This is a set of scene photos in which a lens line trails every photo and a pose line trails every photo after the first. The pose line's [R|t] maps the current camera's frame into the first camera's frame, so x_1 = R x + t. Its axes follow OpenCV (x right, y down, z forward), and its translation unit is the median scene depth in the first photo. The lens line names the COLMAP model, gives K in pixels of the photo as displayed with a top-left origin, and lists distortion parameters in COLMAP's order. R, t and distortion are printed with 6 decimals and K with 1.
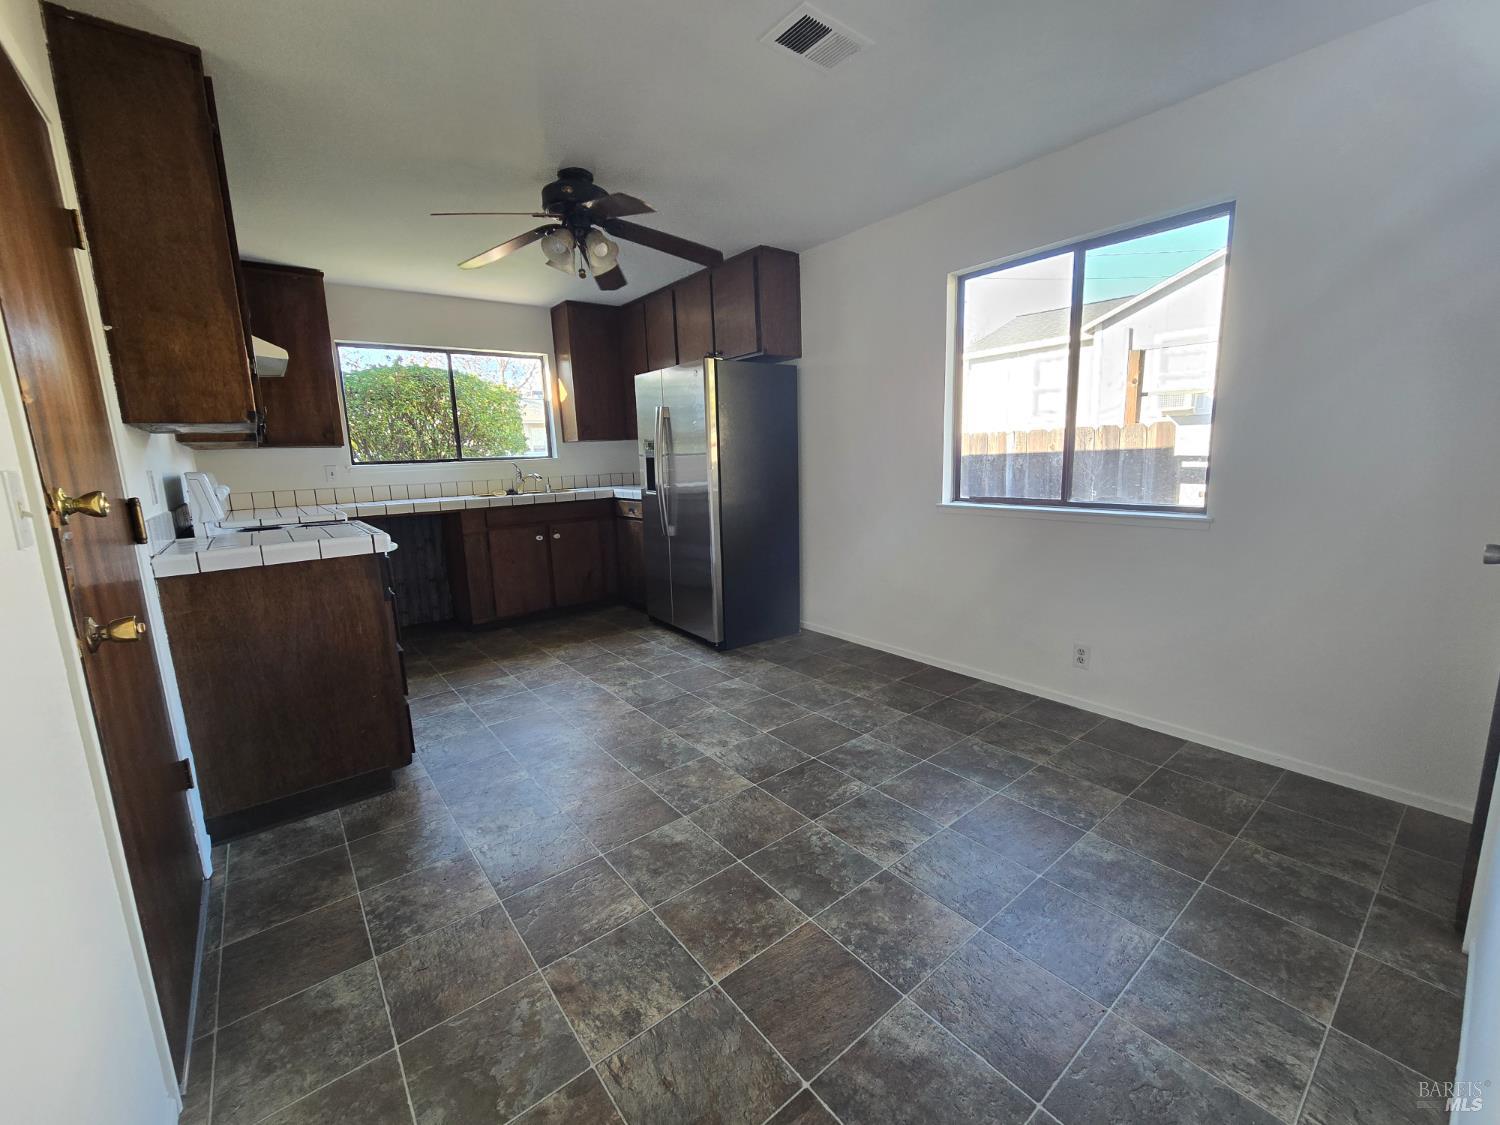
lens RADIAL K [[613.2, 0, 754.3], [0, 613.2, 558.3], [0, 0, 1]] dist [-0.004788, -0.000572]
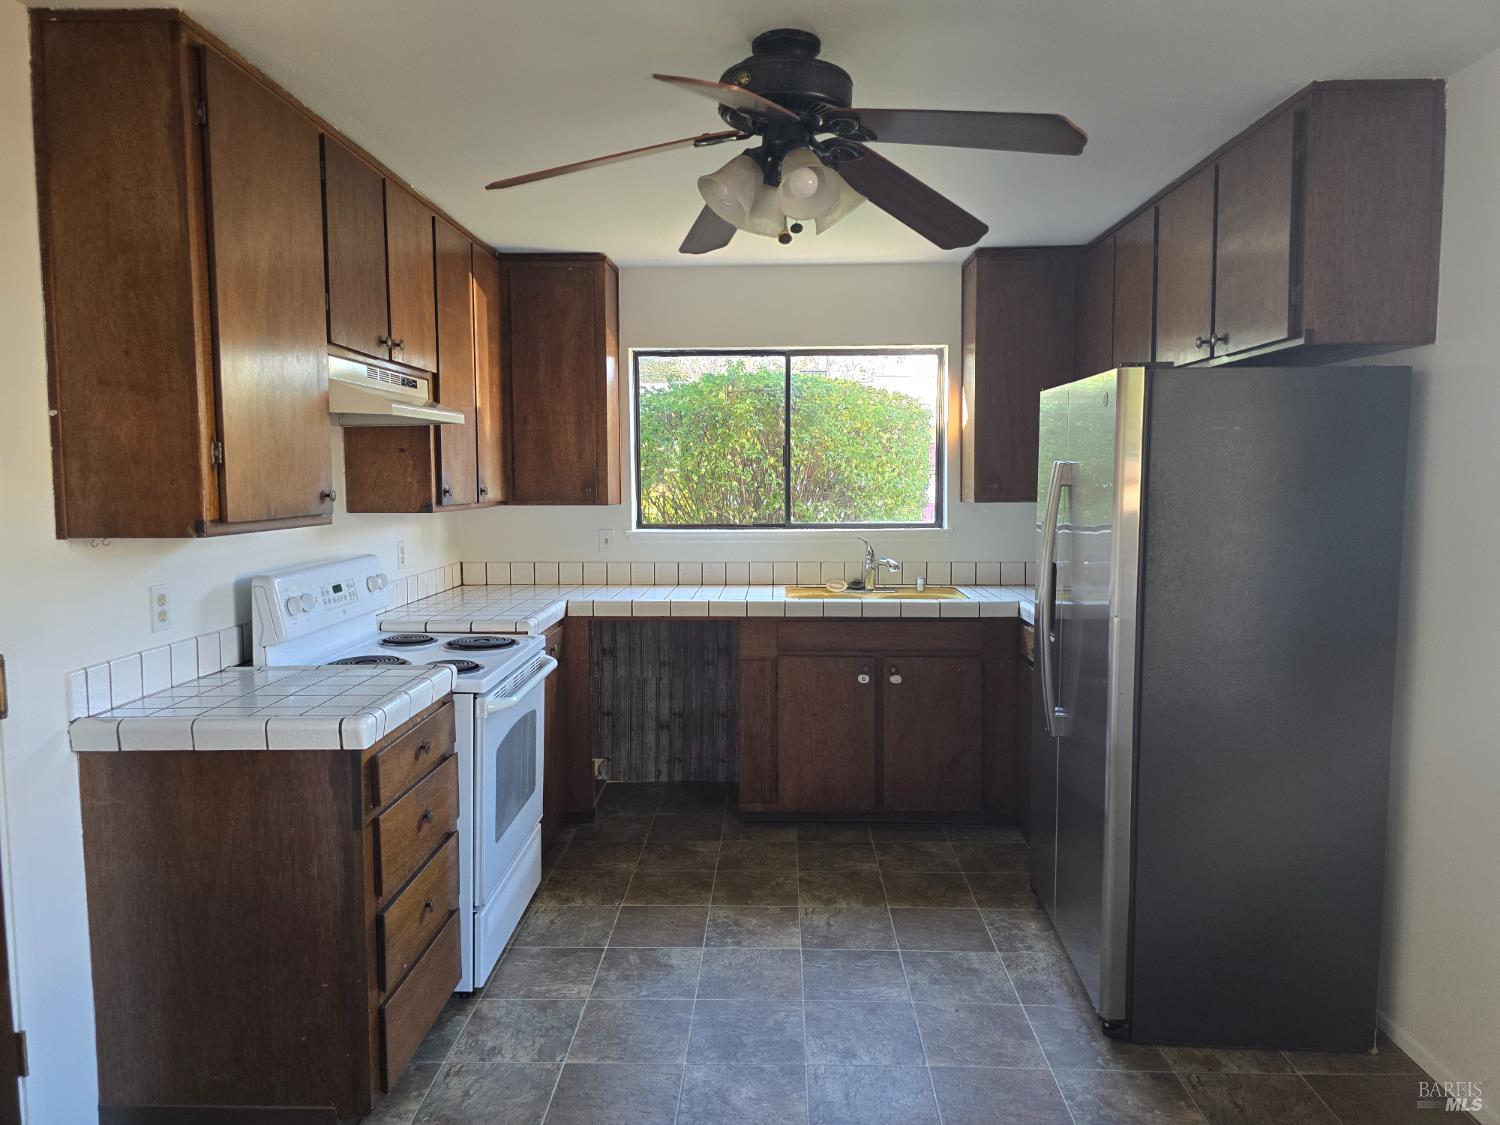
lens RADIAL K [[1009.4, 0, 757.1], [0, 1009.4, 547.7], [0, 0, 1]] dist [0.044556, -0.037510]
pose [[0.766487, 0.080085, -0.637247, 0.171719], [-0.132111, 0.990638, -0.034408, -0.124594], [0.628525, 0.110561, 0.769891, 0.261139]]
